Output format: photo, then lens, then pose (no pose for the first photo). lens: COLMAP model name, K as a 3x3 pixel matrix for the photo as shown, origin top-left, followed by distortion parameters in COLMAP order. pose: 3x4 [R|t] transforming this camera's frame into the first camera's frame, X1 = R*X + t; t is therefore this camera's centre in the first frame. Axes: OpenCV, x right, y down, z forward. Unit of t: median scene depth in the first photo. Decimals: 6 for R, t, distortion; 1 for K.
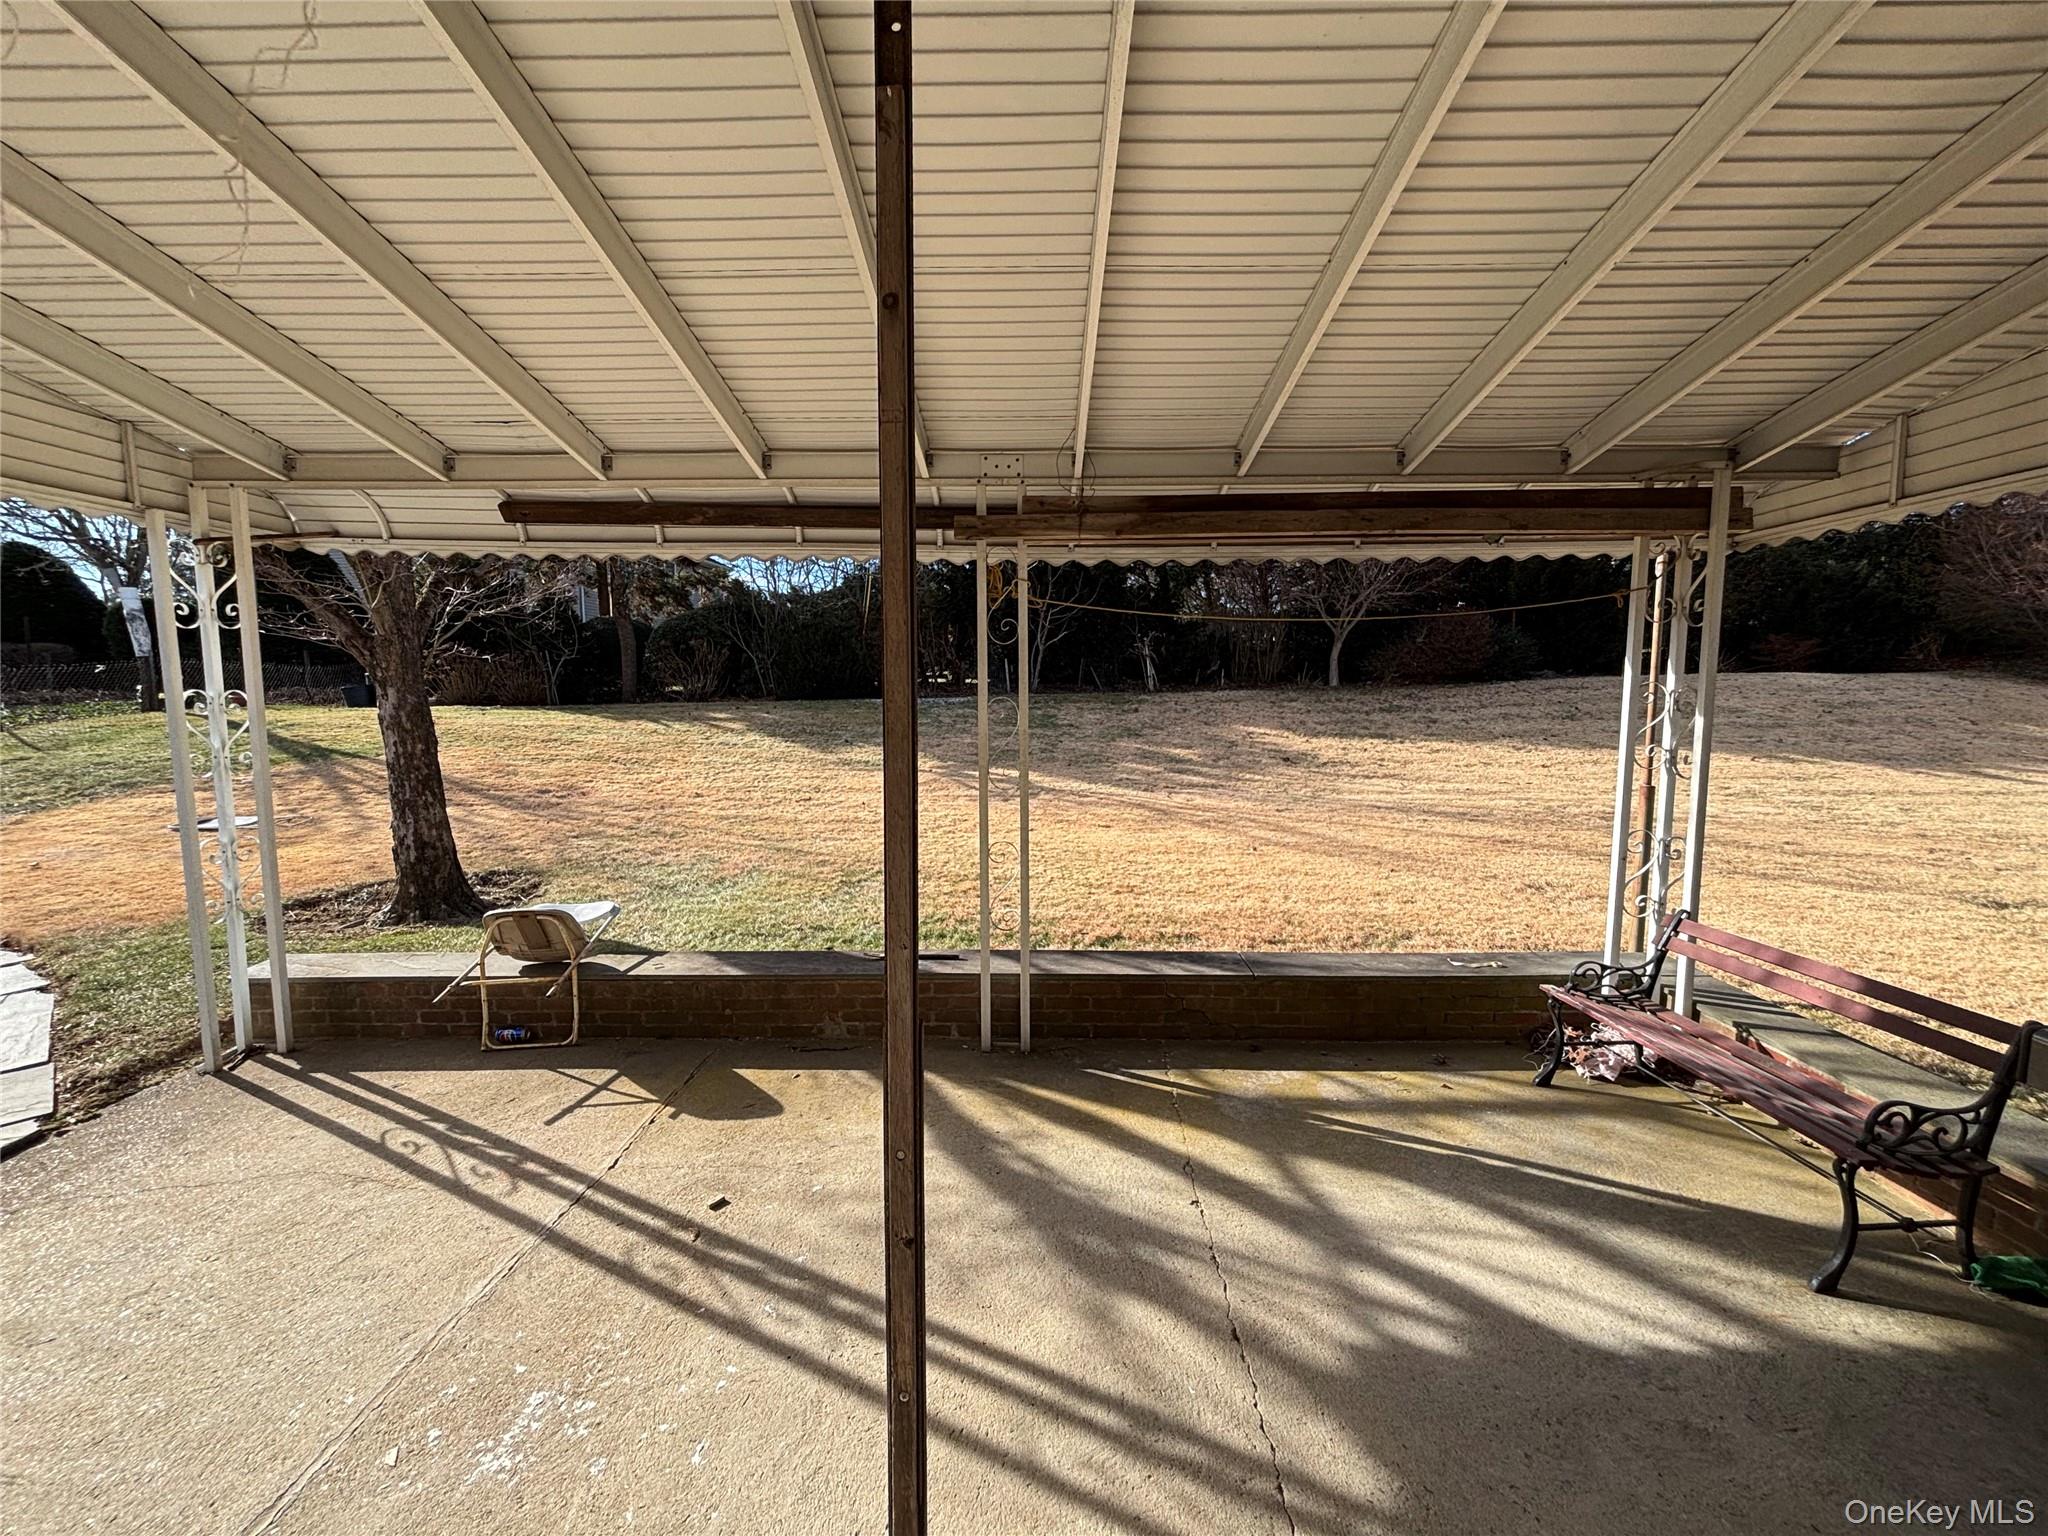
lens RADIAL K [[828.3, 0, 1024.0], [0, 828.3, 768.0], [0, 0, 1]] dist [-0.000824, -0.000095]
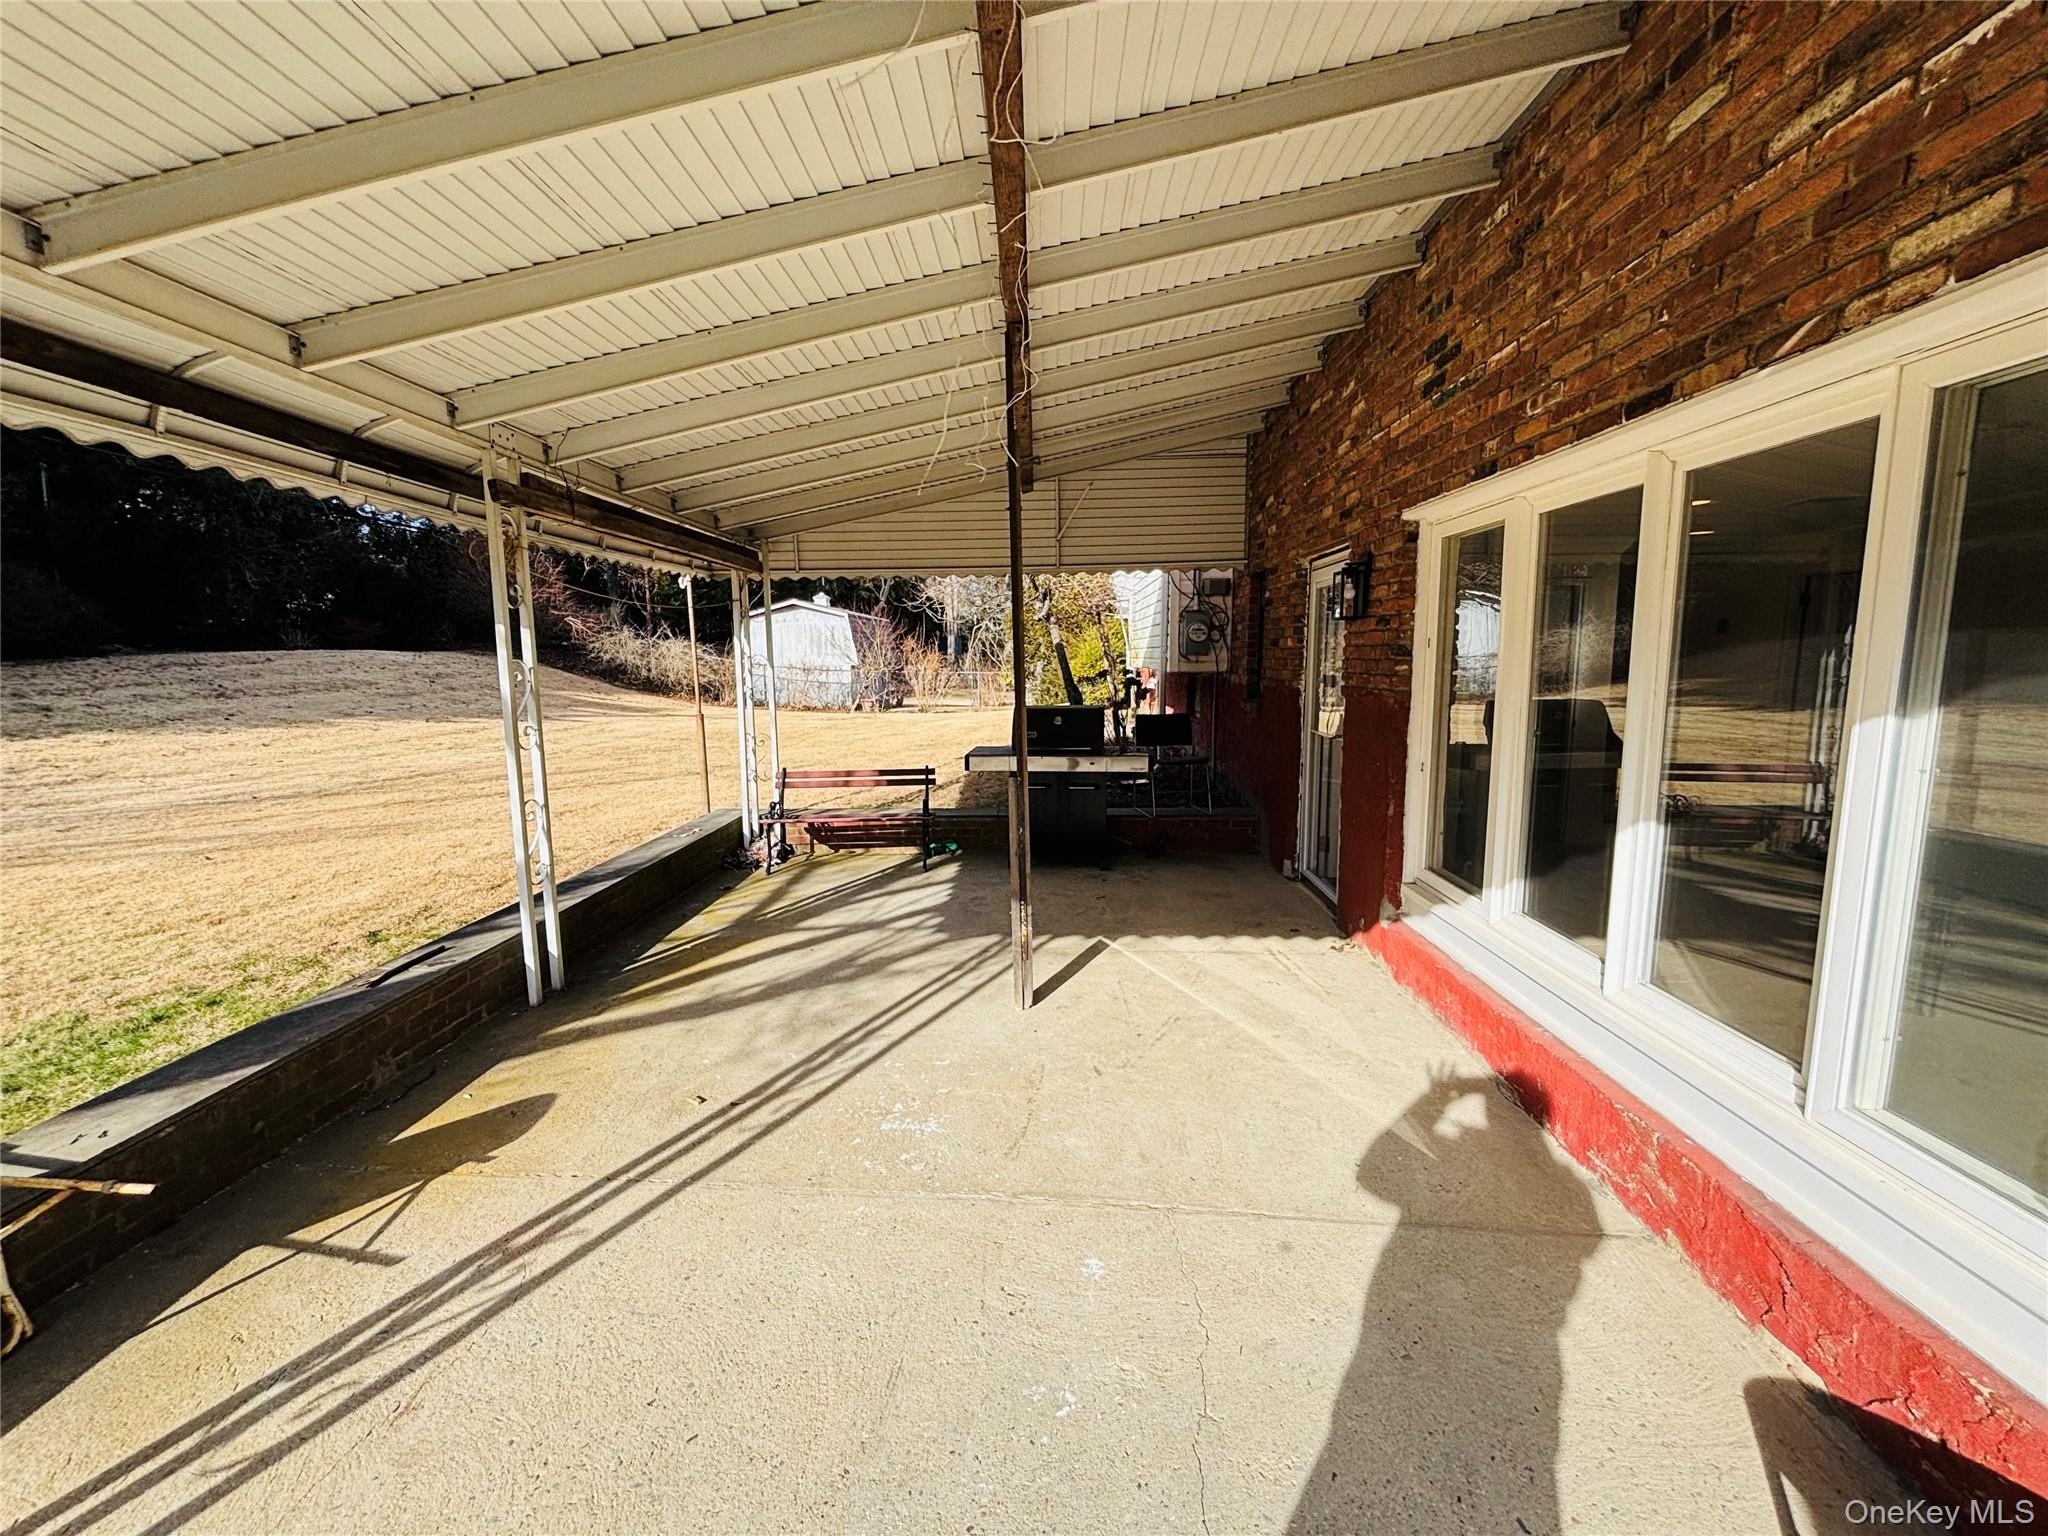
lens RADIAL K [[832.6, 0, 1015.2], [0, 832.6, 764.3], [0, 0, 1]] dist [-0.000554, 0.006770]
pose [[0.027975, -0.125340, 0.991719, -0.328107], [0.104312, 0.987057, 0.121809, -0.006254], [-0.994151, 0.100041, 0.040687, 0.107290]]
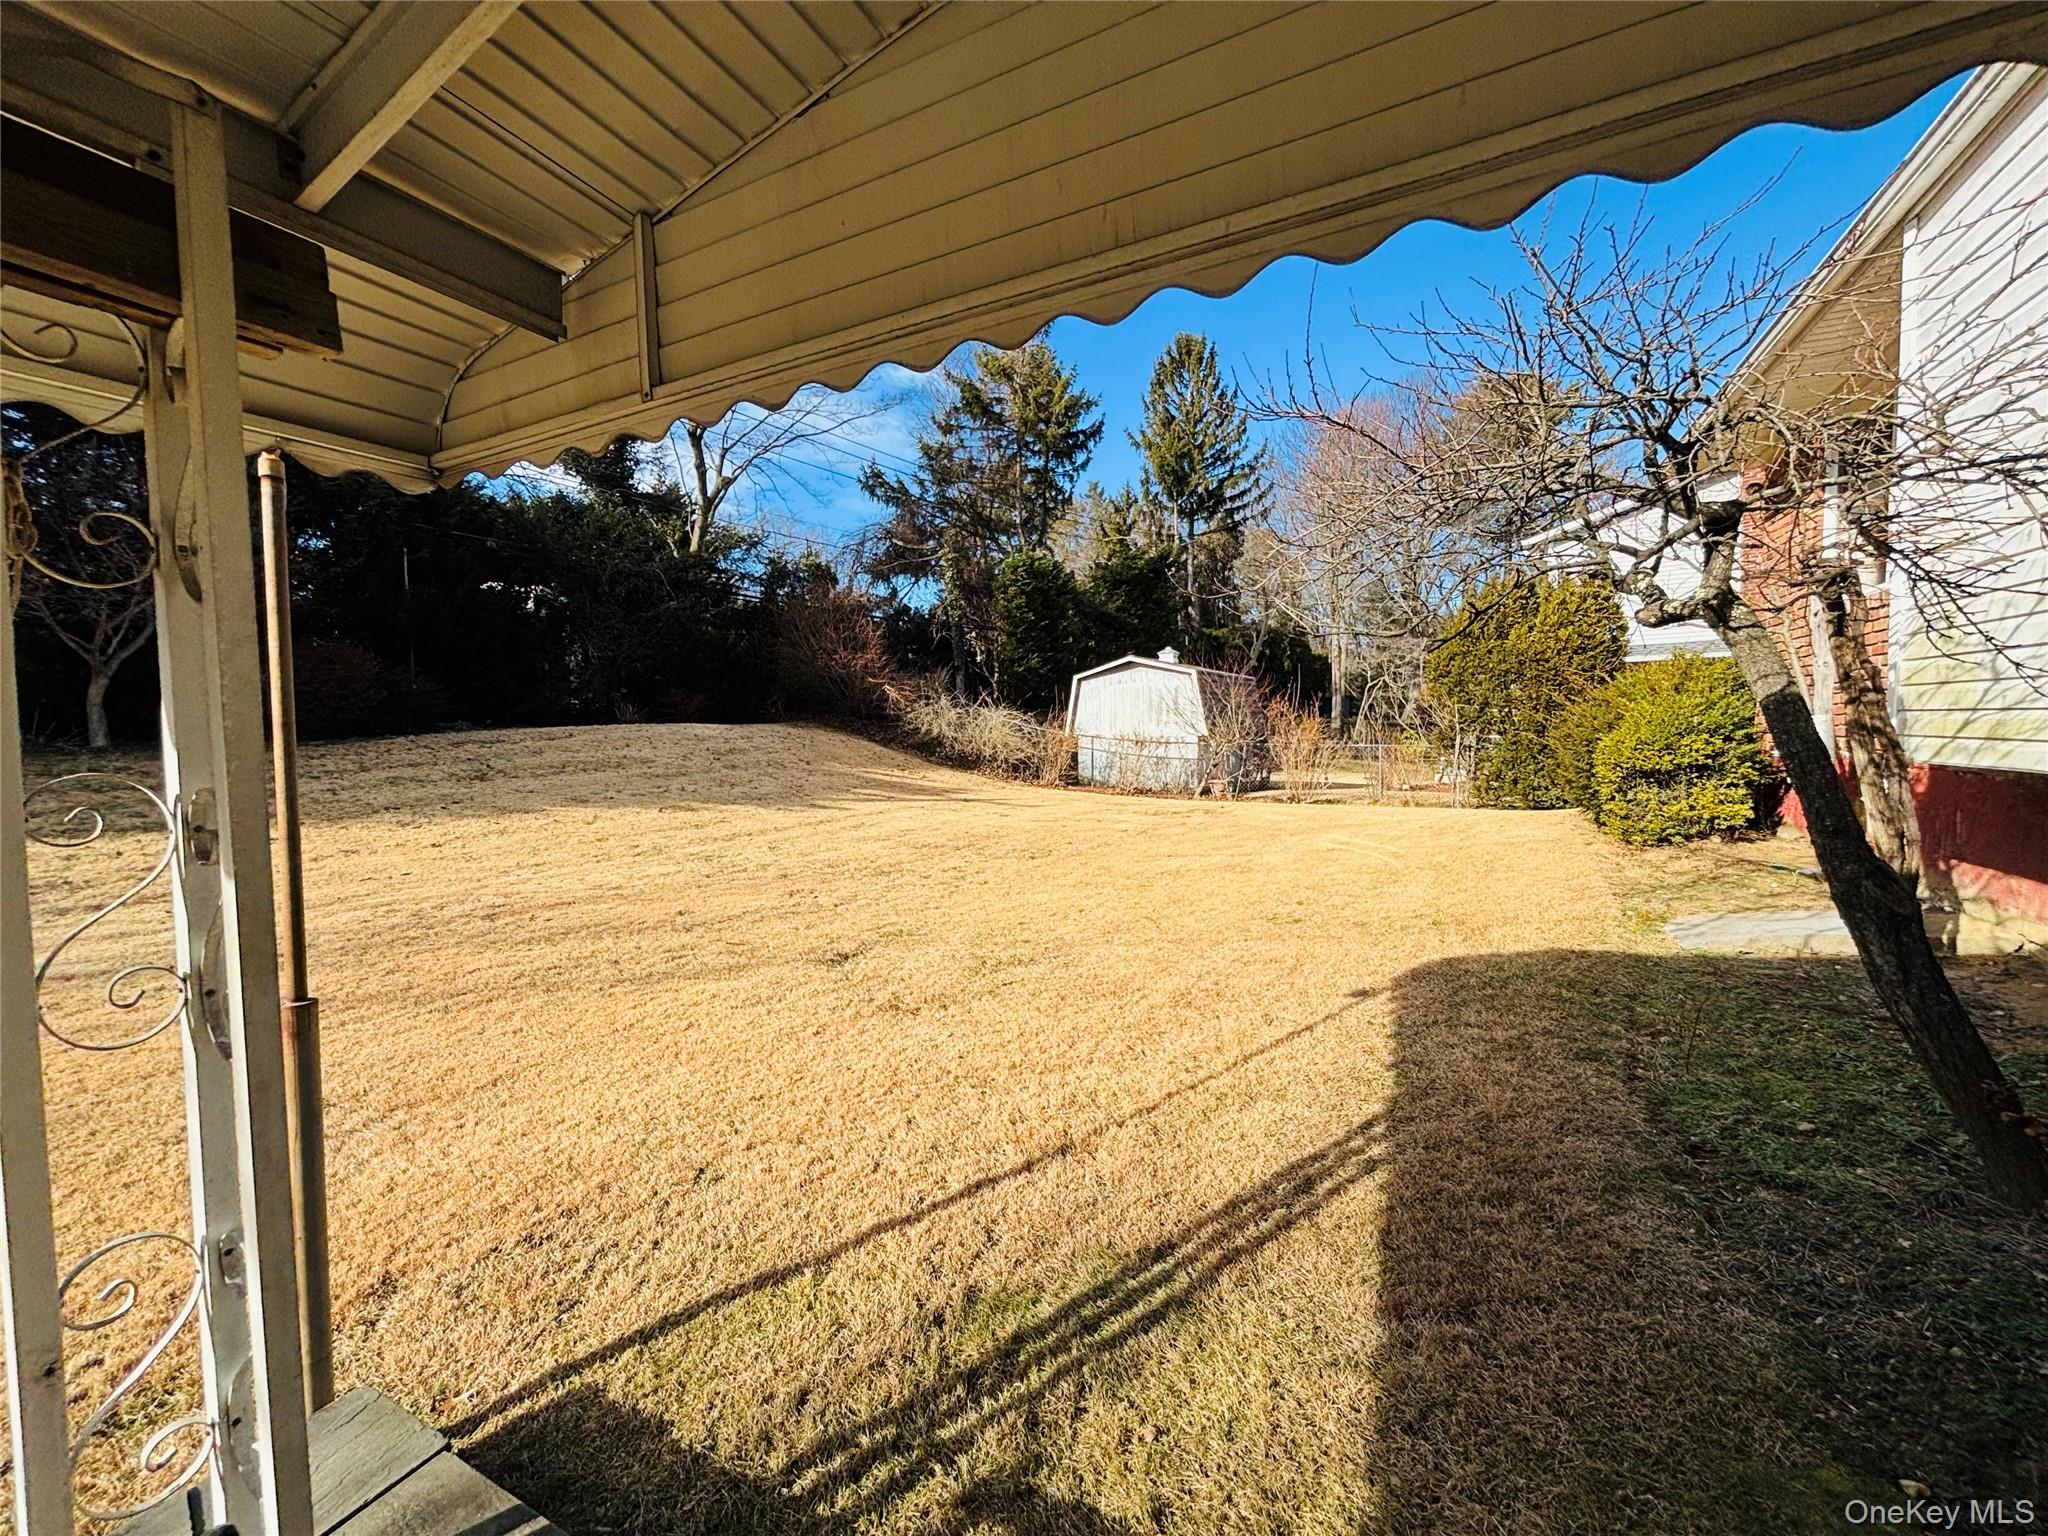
lens RADIAL K [[832.6, 0, 1015.2], [0, 832.6, 764.3], [0, 0, 1]] dist [-0.000554, 0.006770]
pose [[0.454331, -0.045818, 0.889654, 0.188140], [0.103903, 0.994586, -0.001839, -0.020138], [-0.884753, 0.093273, 0.456631, 0.161359]]
